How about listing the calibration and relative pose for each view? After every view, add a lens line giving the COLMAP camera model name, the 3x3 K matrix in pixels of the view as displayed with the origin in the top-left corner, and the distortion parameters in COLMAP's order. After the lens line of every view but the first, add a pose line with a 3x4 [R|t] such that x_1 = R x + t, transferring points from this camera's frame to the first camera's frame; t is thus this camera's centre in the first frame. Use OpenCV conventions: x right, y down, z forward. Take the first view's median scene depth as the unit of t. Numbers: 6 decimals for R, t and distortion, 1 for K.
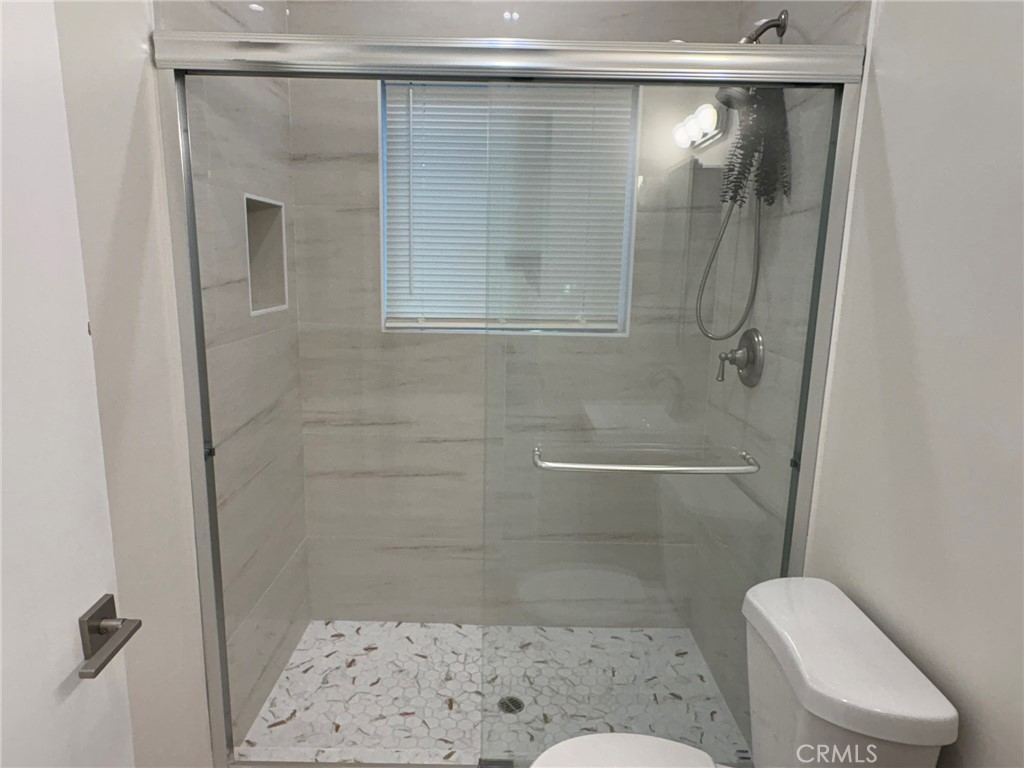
lens RADIAL K [[656.9, 0, 509.0], [0, 656.9, 387.7], [0, 0, 1]] dist [-0.002107, 0.001471]
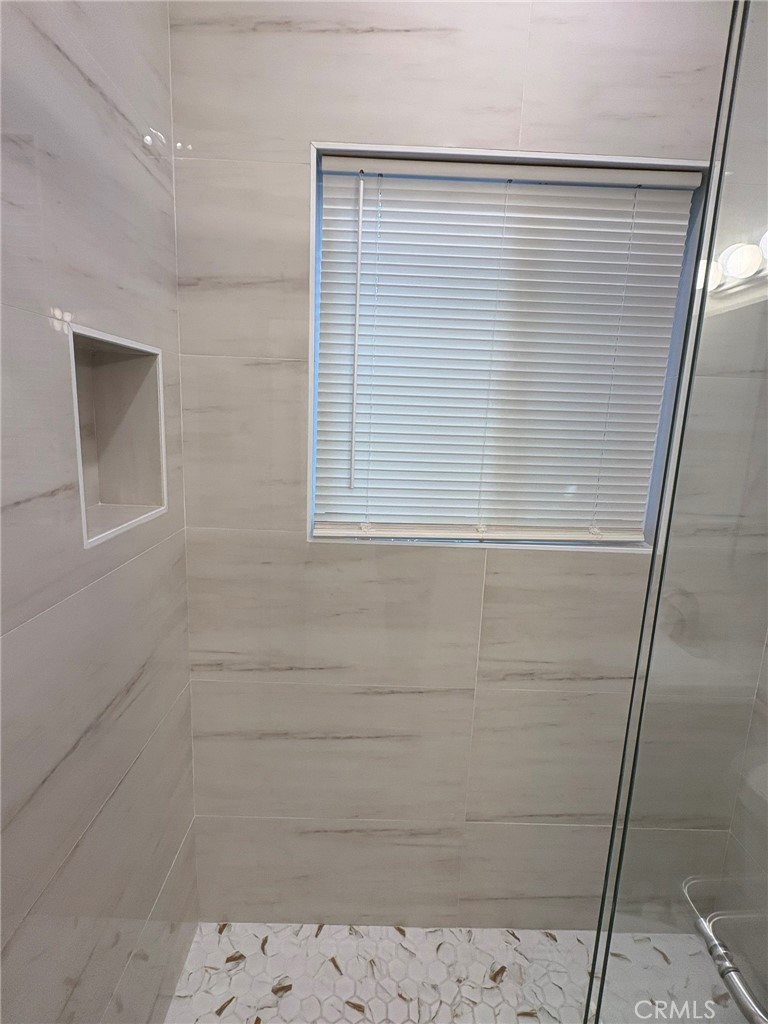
lens RADIAL K [[504.5, 0, 385.0], [0, 504.5, 505.7], [0, 0, 1]] dist [-0.002772, 0.000527]
pose [[0.999631, 0.015020, 0.022637, -0.125973], [-0.014843, 0.999858, -0.007986, -0.121211], [-0.022754, 0.007647, 0.999712, 0.475538]]
